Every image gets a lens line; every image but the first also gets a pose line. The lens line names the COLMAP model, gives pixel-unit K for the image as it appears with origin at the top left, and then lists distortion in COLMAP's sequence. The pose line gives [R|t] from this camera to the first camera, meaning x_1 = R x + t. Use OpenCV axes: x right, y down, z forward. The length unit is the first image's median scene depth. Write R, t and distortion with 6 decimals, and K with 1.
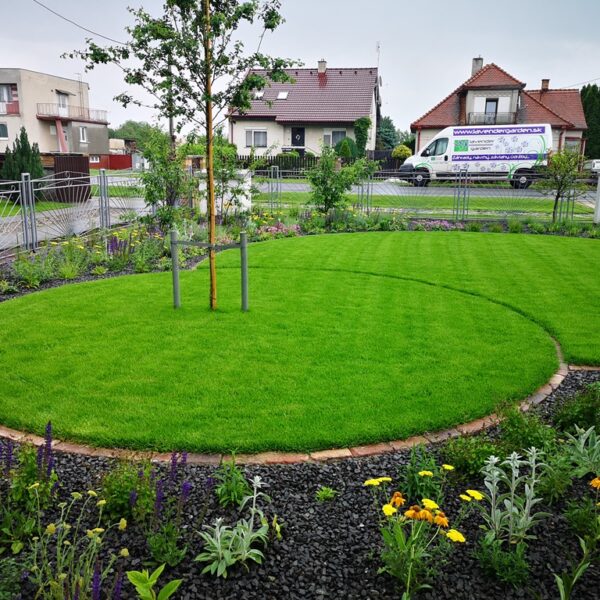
lens RADIAL K [[627.3, 0, 313.2], [0, 627.3, 299.0], [0, 0, 1]] dist [0.042660, -0.047454]
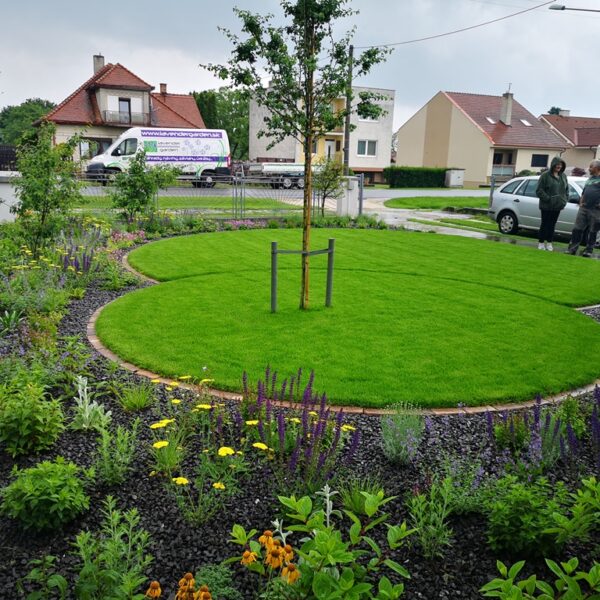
lens RADIAL K [[627.3, 0, 313.2], [0, 627.3, 299.0], [0, 0, 1]] dist [0.042660, -0.047454]
pose [[0.781351, -0.118486, 0.612741, -0.217642], [0.114466, 0.992365, 0.045930, -0.013036], [-0.613505, 0.034251, 0.788948, 0.033717]]
